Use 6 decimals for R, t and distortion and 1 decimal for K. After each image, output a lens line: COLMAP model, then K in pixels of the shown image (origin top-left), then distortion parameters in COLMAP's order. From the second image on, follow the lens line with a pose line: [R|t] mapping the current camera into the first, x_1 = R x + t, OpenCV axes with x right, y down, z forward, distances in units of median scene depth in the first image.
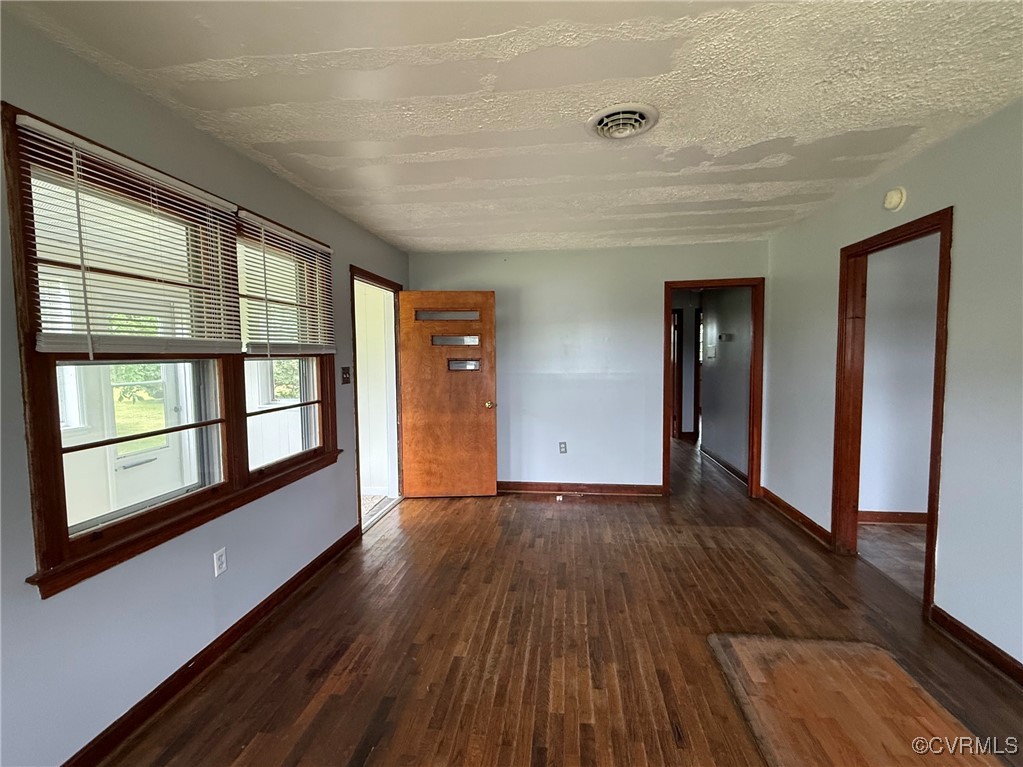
lens RADIAL K [[449.9, 0, 520.7], [0, 449.9, 382.3], [0, 0, 1]] dist [0.002065, 0.000175]
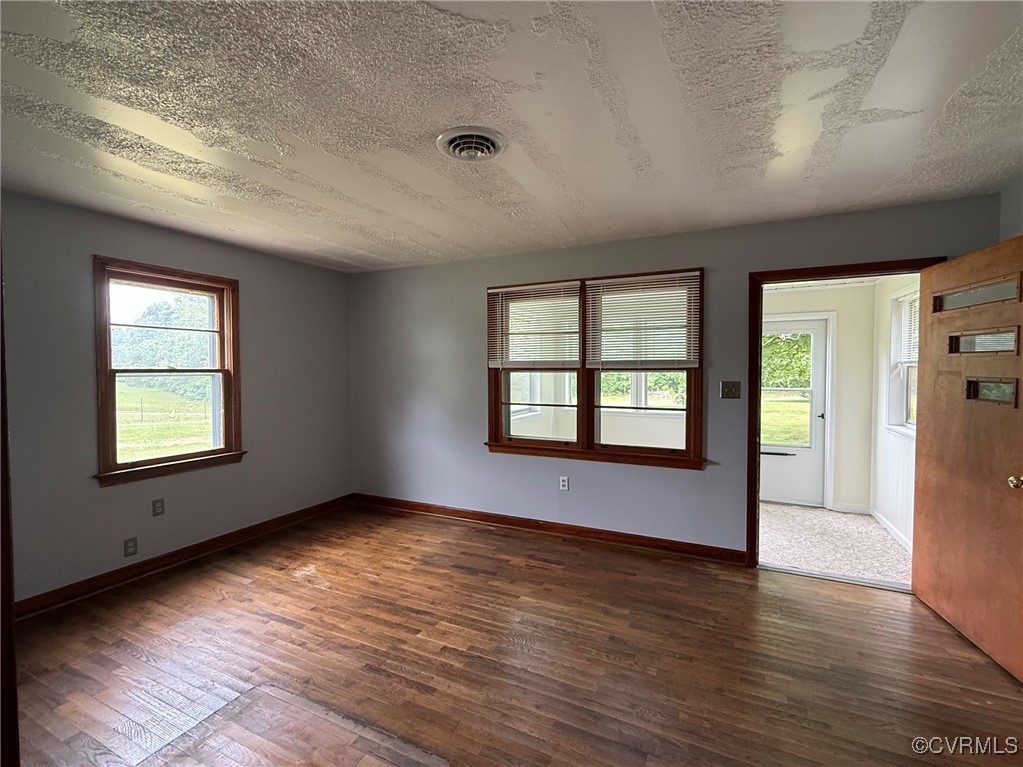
lens RADIAL K [[463.8, 0, 508.8], [0, 463.8, 386.4], [0, 0, 1]] dist [-0.003845, -0.000095]
pose [[-0.338735, 0.048051, -0.939654, 1.008515], [-0.052460, 0.996177, 0.069853, -0.094967], [0.939418, 0.072956, -0.334919, 1.237566]]
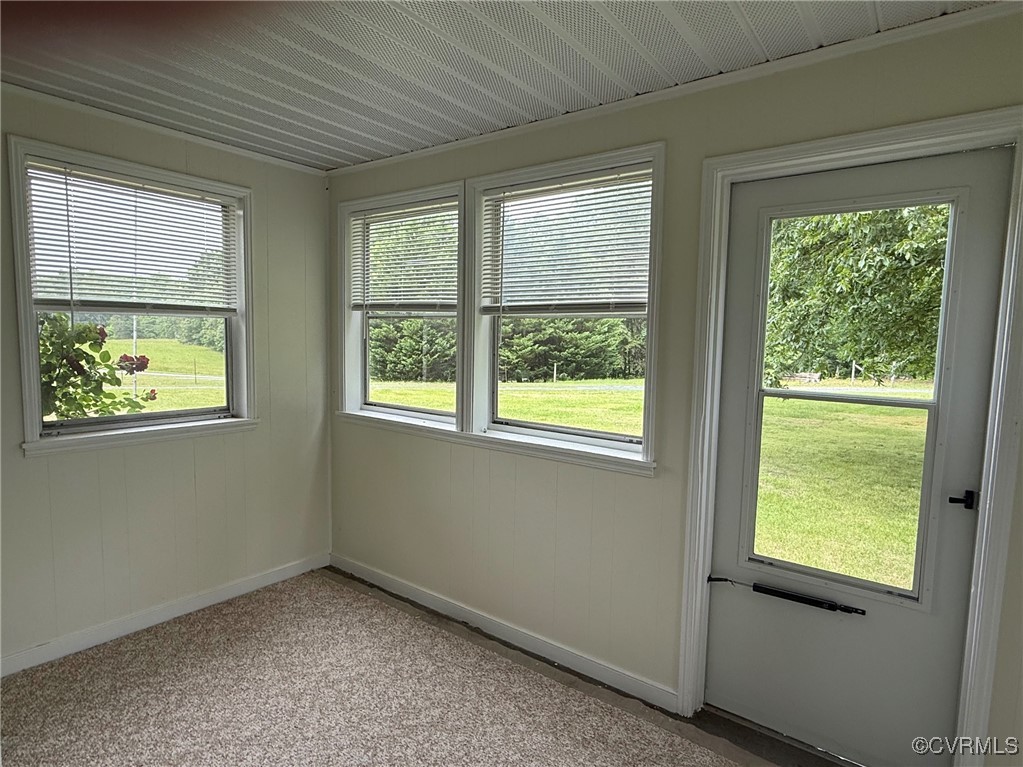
lens RADIAL K [[579.7, 0, 499.1], [0, 579.7, 387.8], [0, 0, 1]] dist [-0.026911, 0.000785]
pose [[-0.528655, 0.080290, -0.845031, -0.508199], [-0.069846, 0.988026, 0.137572, -0.088234], [0.845959, 0.131750, -0.516717, 1.729106]]
